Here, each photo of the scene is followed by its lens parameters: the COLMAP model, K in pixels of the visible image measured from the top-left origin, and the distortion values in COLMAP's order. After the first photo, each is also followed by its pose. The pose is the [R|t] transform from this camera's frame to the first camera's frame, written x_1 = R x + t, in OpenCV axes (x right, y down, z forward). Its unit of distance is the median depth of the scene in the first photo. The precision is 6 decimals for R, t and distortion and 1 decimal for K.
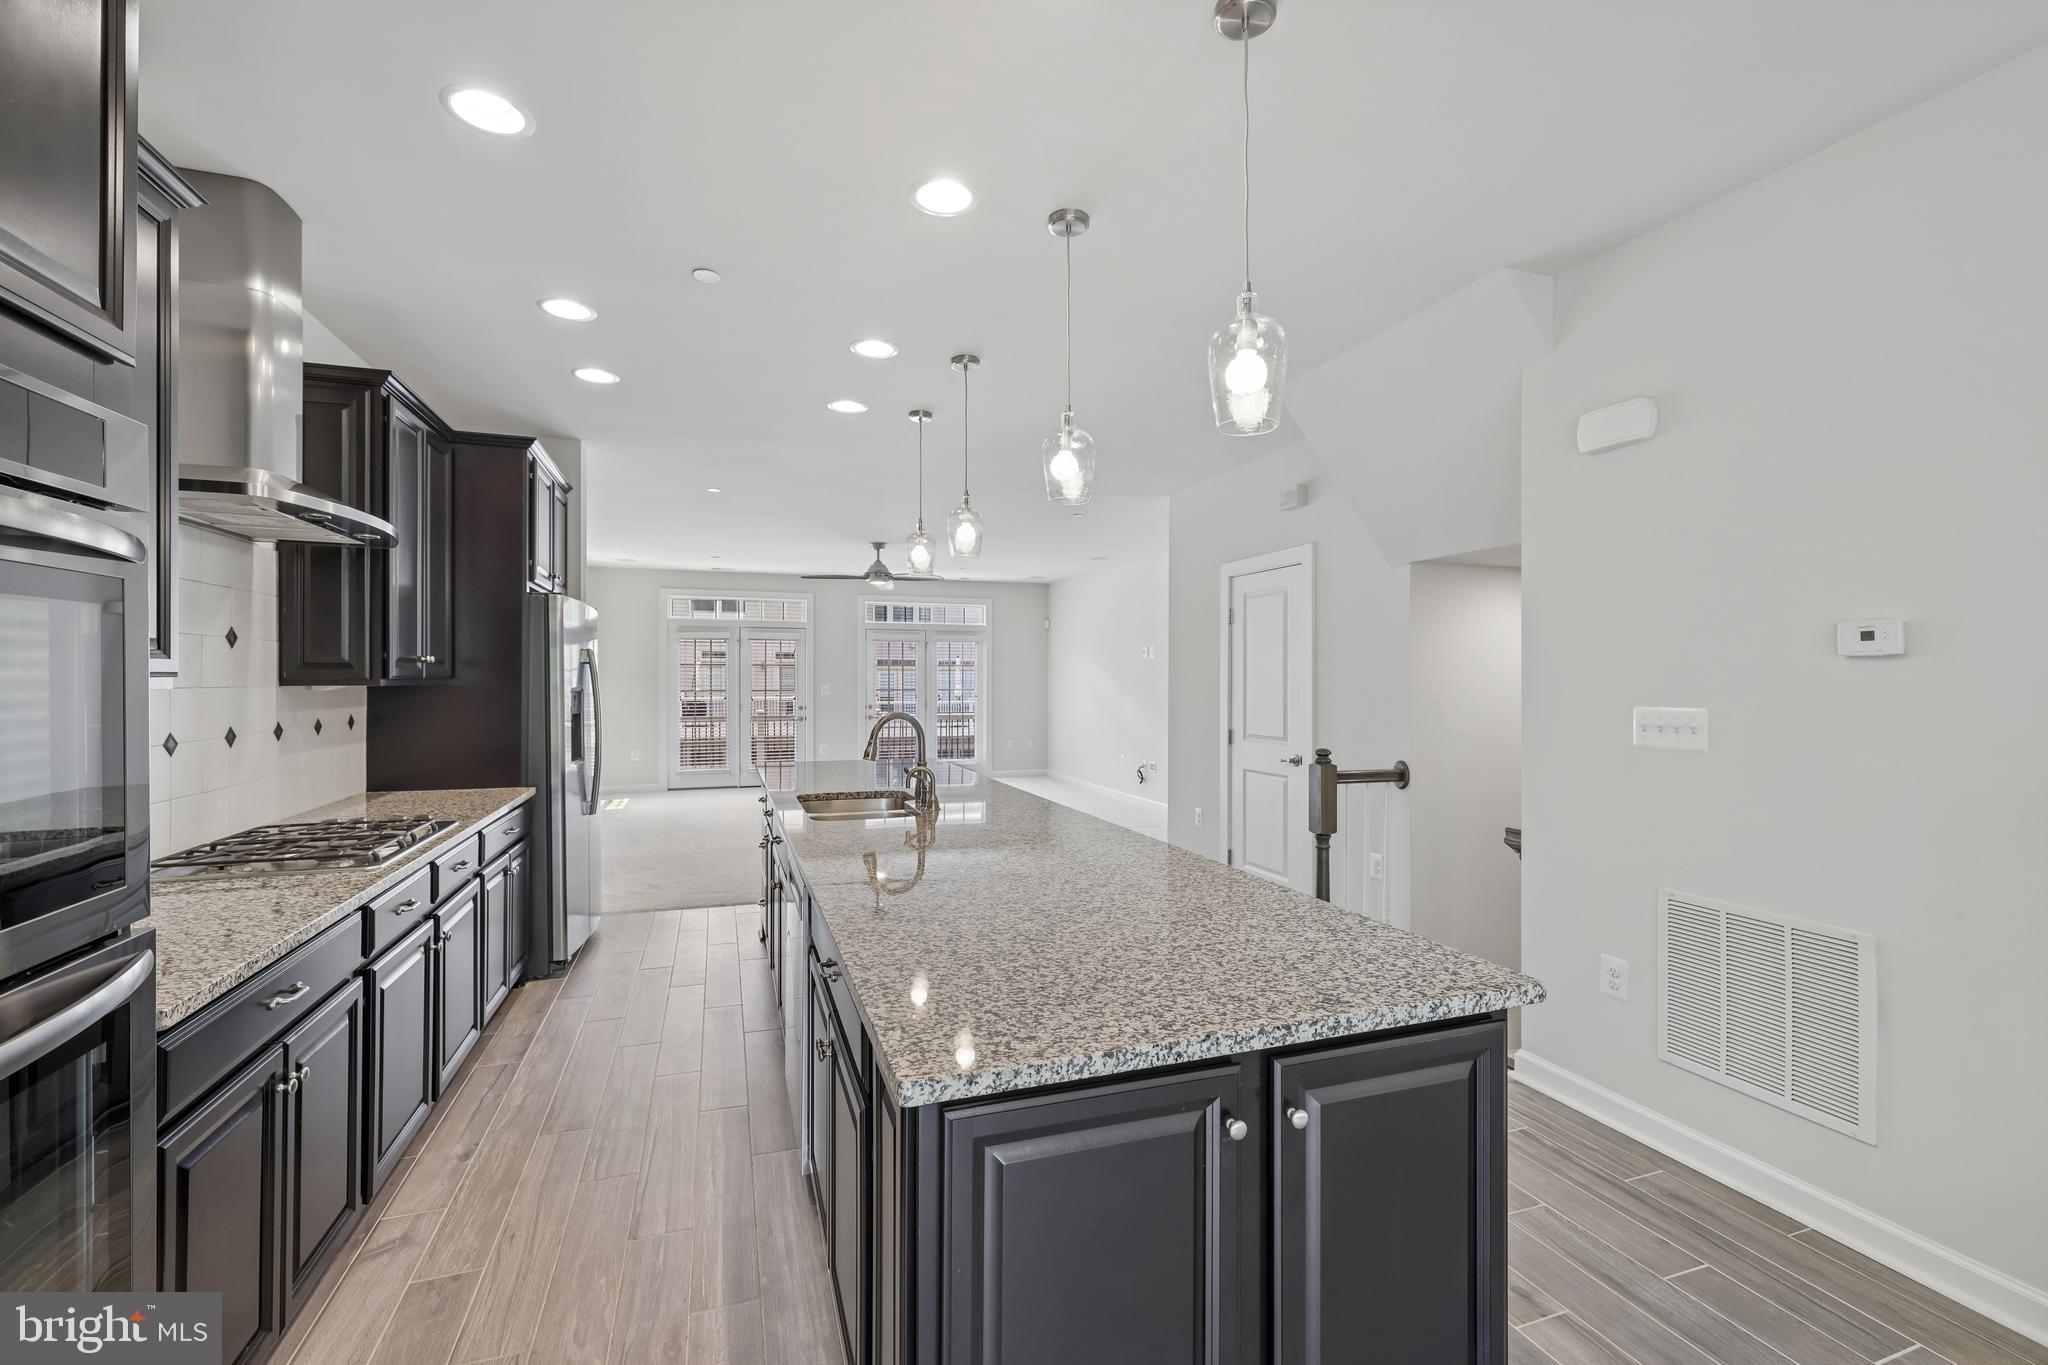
lens RADIAL K [[866.8, 0, 1016.8], [0, 866.8, 683.6], [0, 0, 1]] dist [-0.000374, 0.000276]
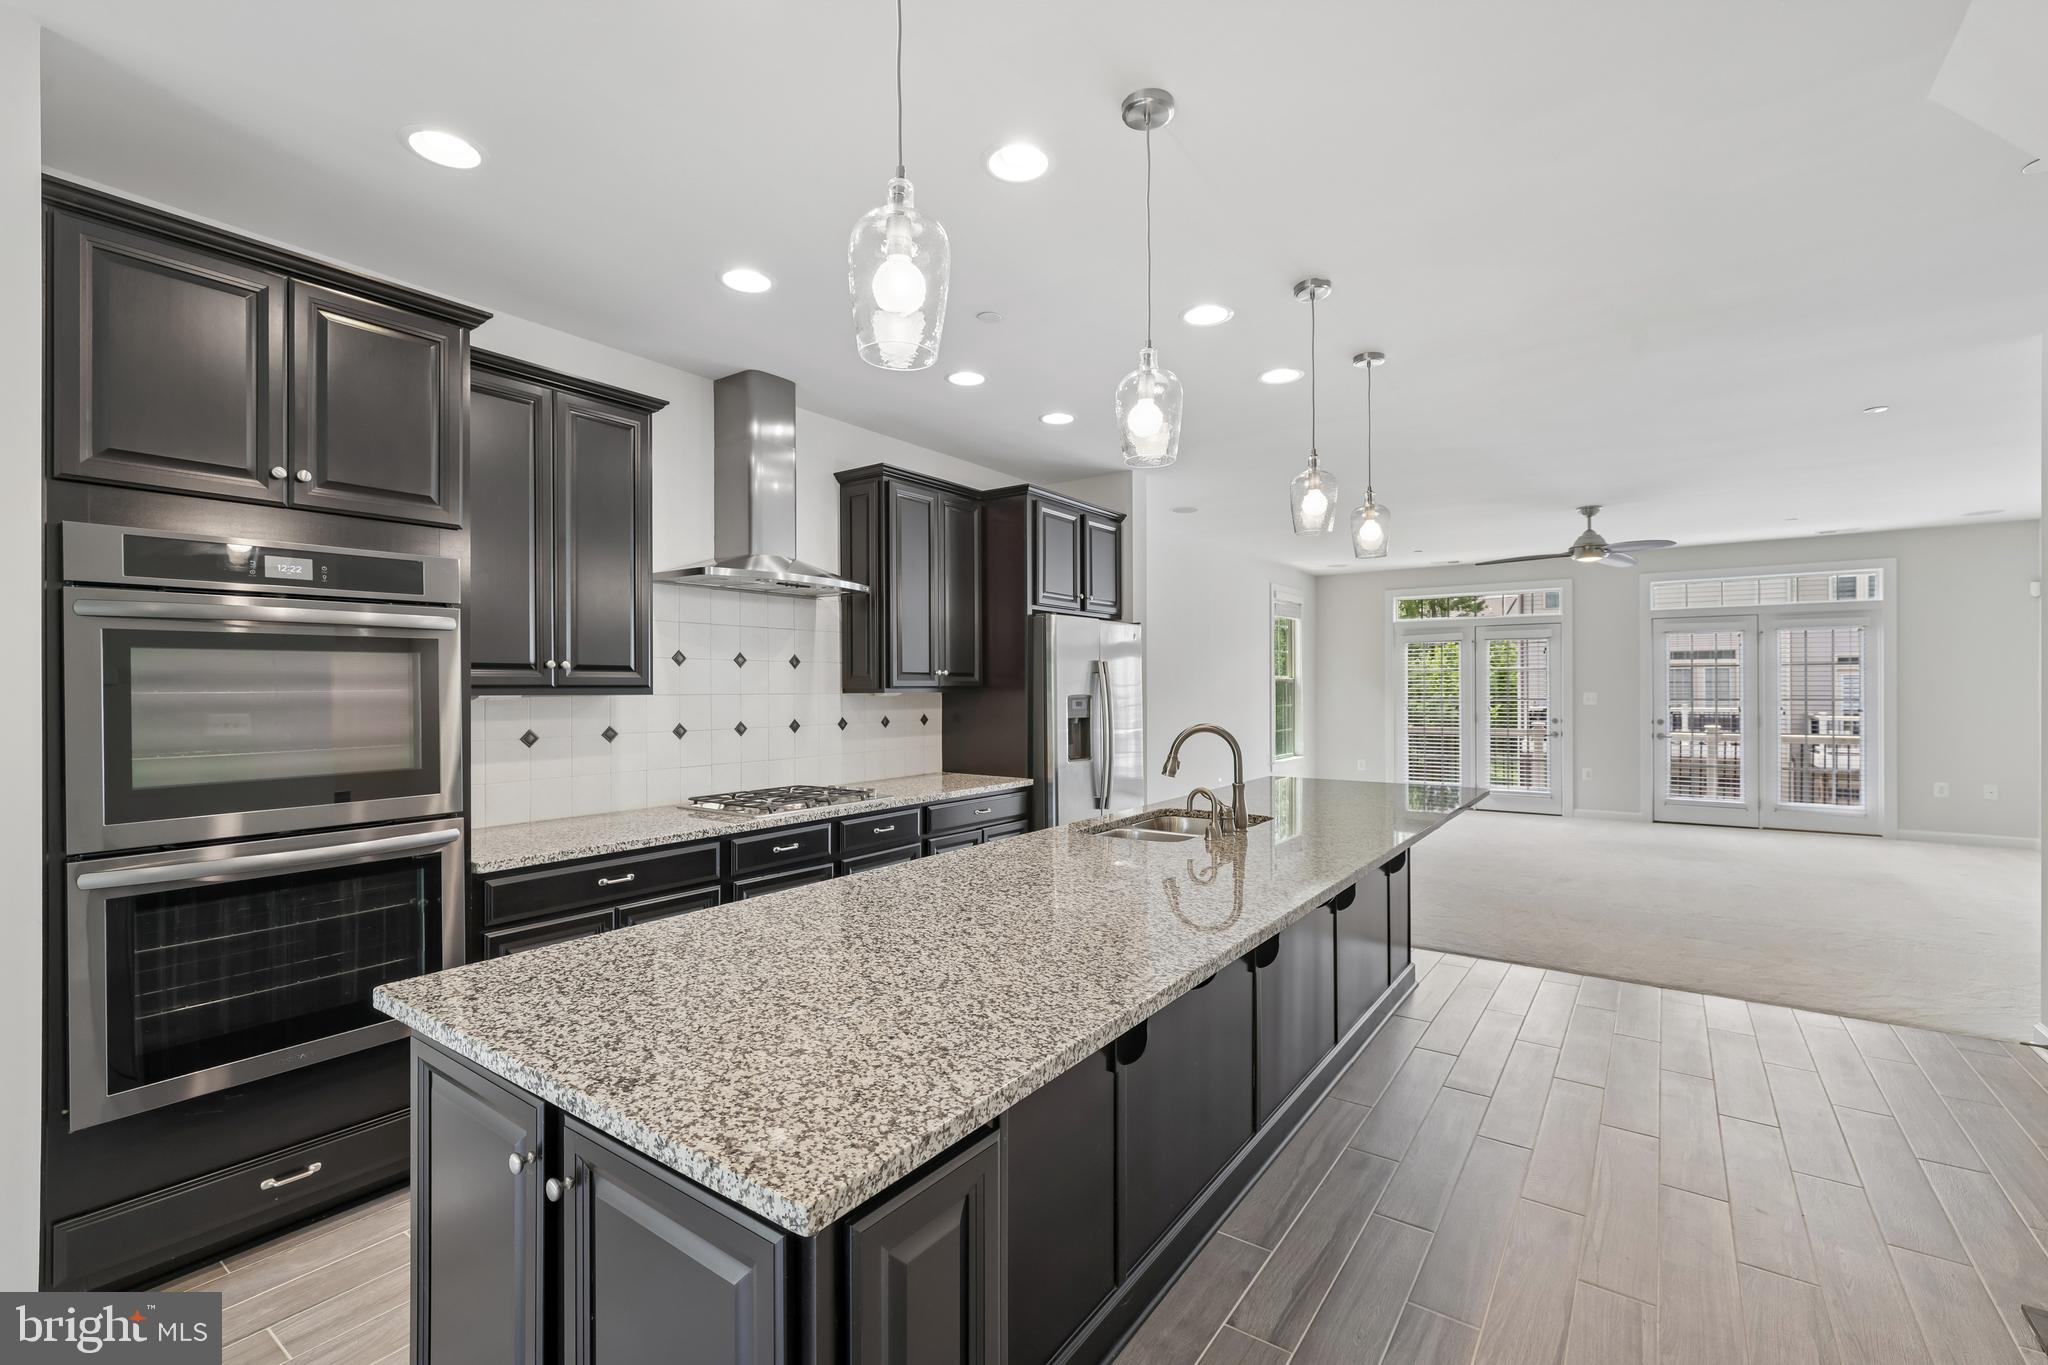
lens RADIAL K [[892.2, 0, 1002.9], [0, 892.2, 689.0], [0, 0, 1]] dist [-0.000674, -0.000081]
pose [[0.565244, -0.002450, -0.824920, 0.555305], [0.000723, 0.999997, -0.002474, -0.000262], [0.824923, 0.000802, 0.565244, 0.362040]]
